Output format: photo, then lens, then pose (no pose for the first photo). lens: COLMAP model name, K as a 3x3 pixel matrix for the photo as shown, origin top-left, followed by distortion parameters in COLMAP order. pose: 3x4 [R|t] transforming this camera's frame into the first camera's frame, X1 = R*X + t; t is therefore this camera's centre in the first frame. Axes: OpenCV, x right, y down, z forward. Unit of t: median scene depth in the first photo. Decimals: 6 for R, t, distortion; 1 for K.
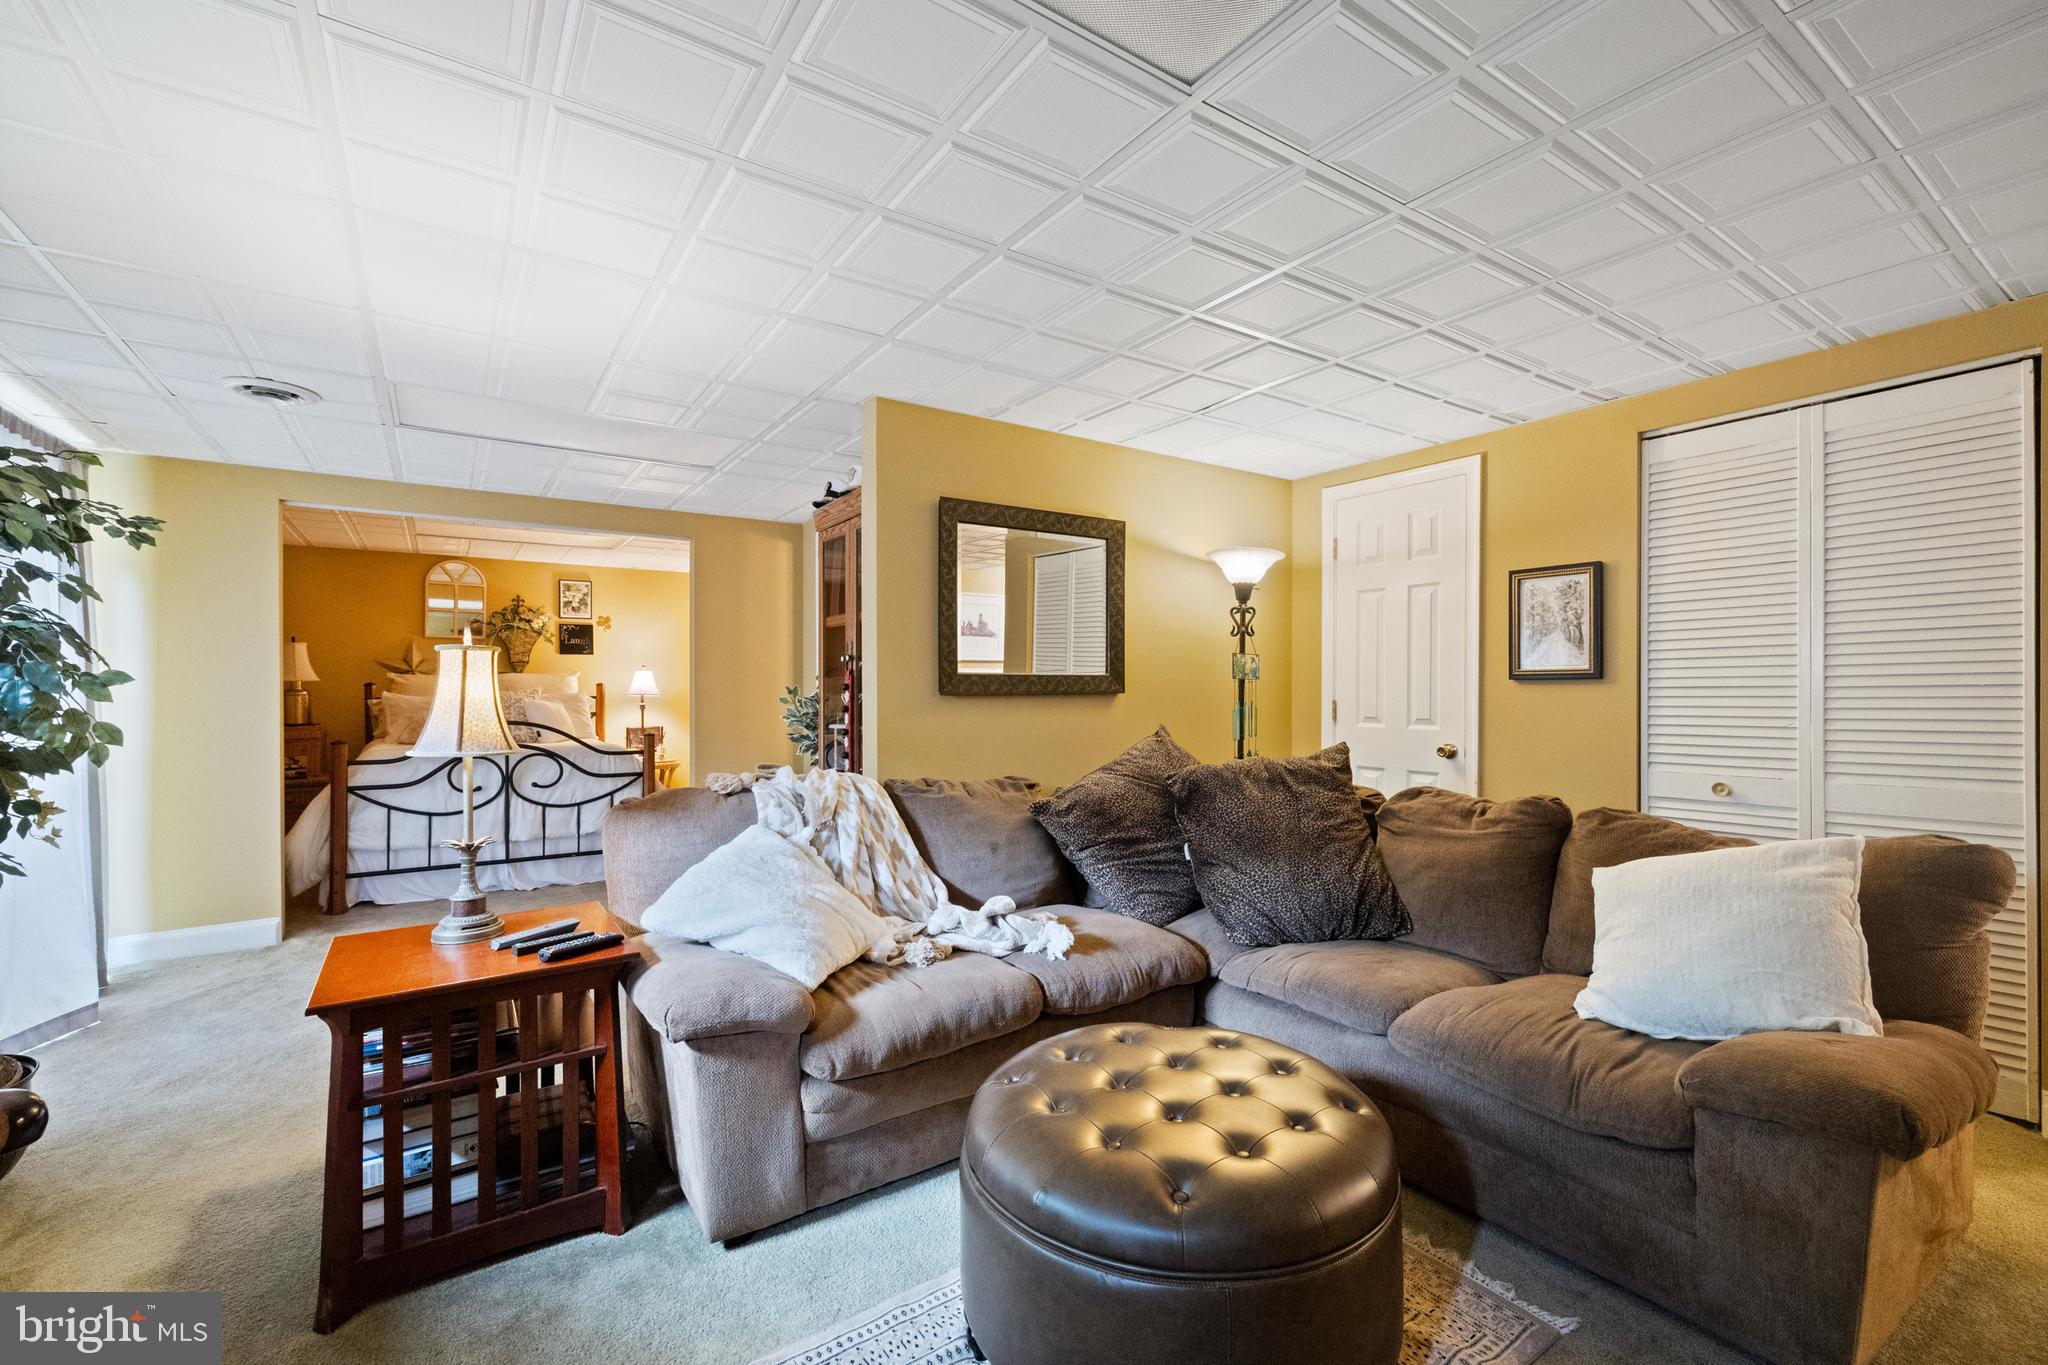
lens RADIAL K [[862.7, 0, 1025.0], [0, 862.7, 686.0], [0, 0, 1]] dist [0.001294, 0.000447]
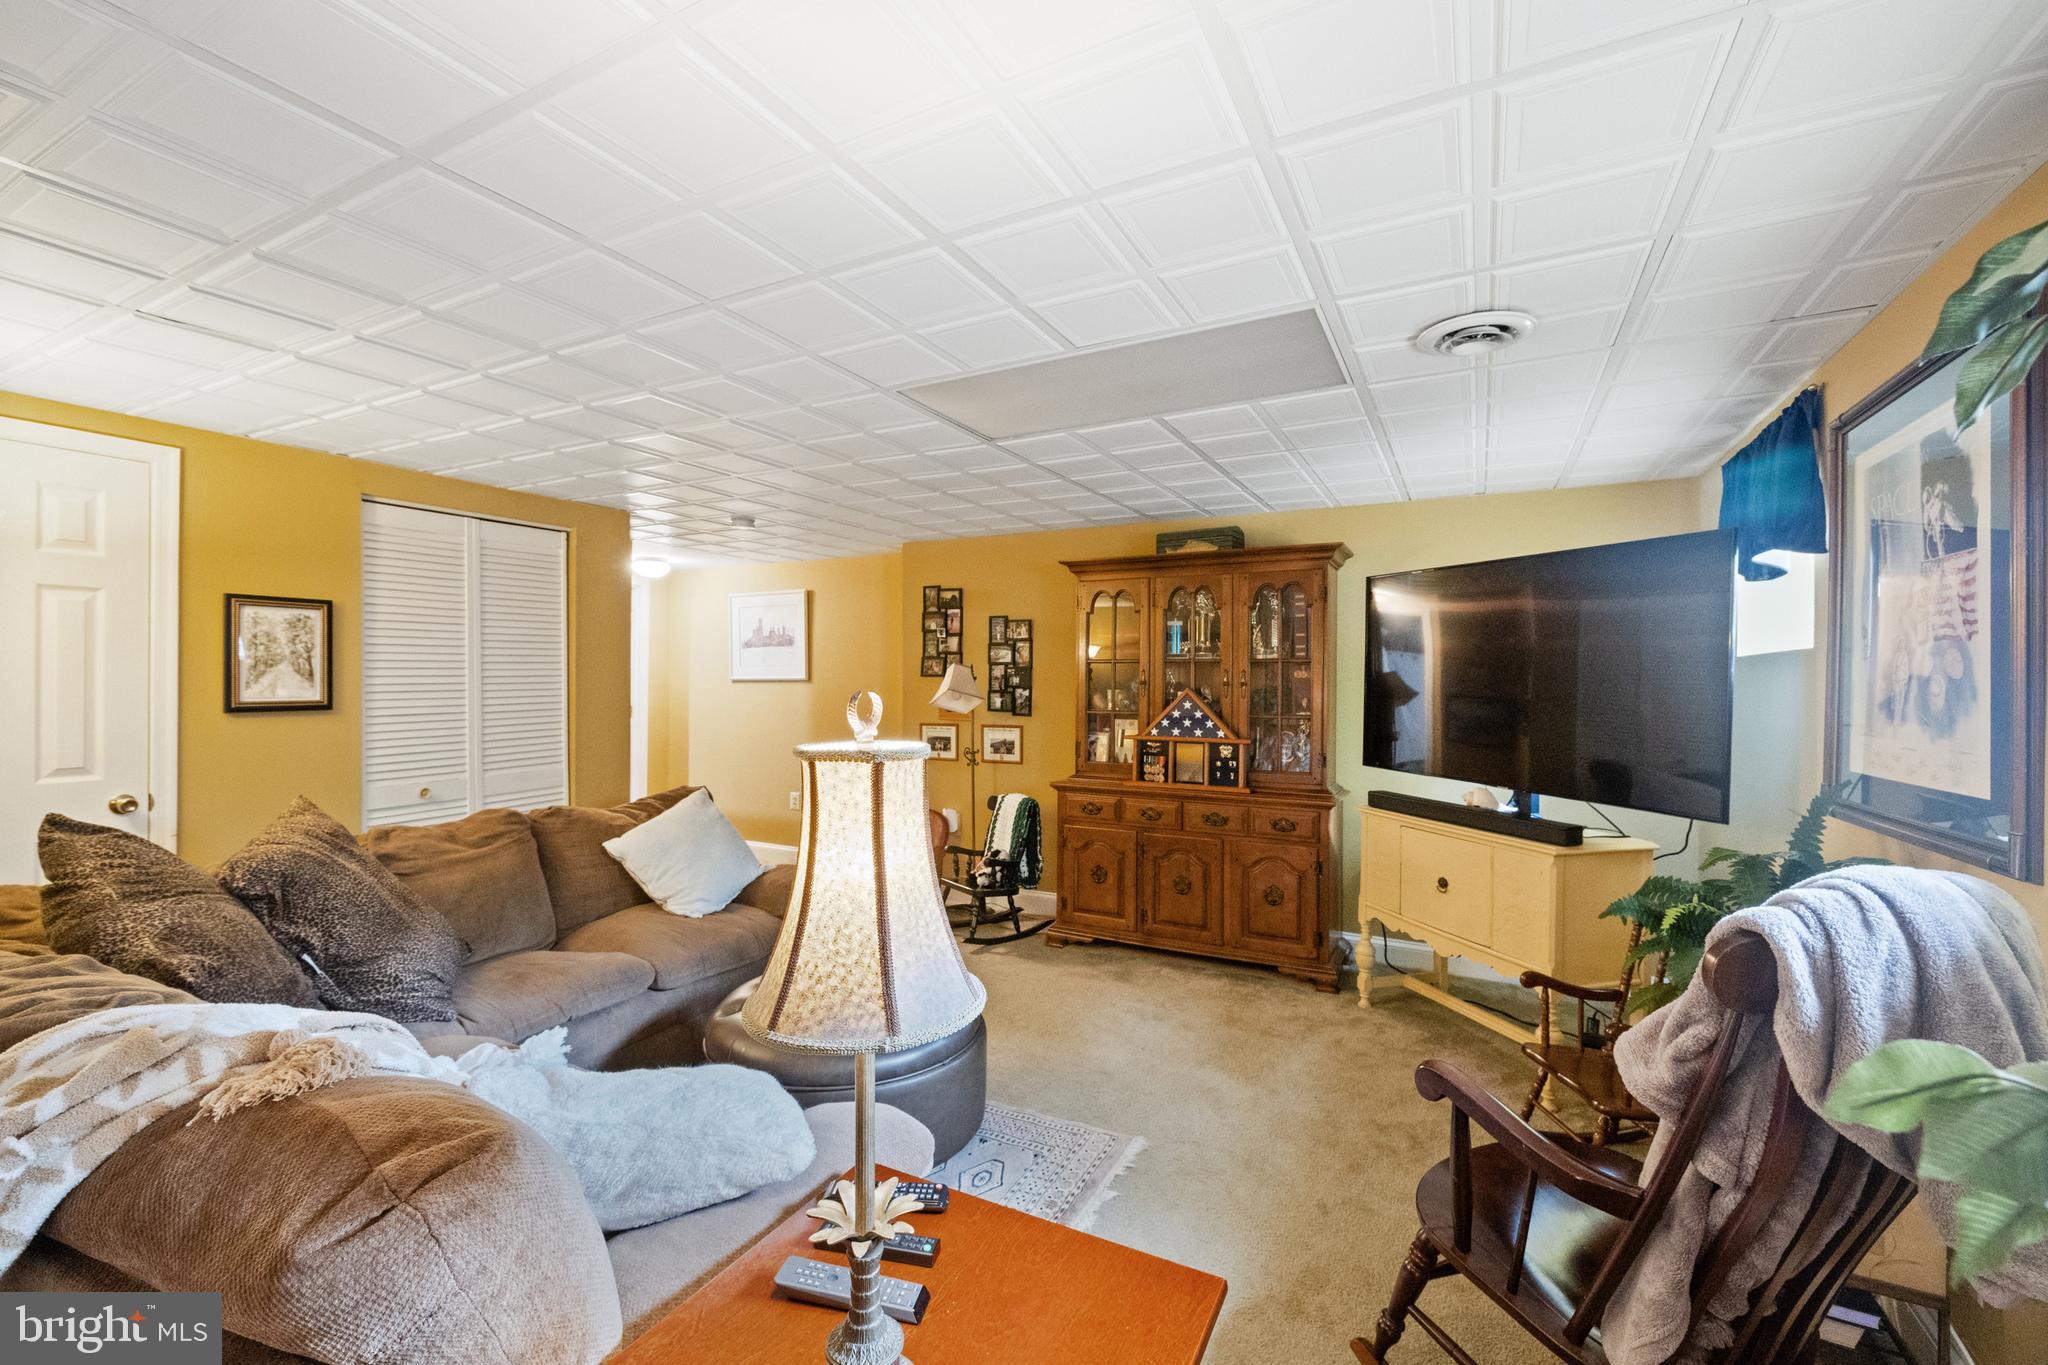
lens RADIAL K [[862.7, 0, 1025.0], [0, 862.7, 686.0], [0, 0, 1]] dist [0.001294, 0.000447]
pose [[-0.465617, -0.001583, 0.884985, -0.641699], [0.003754, 0.999986, 0.003764, -0.035914], [-0.884978, 0.005075, -0.465604, 0.682385]]
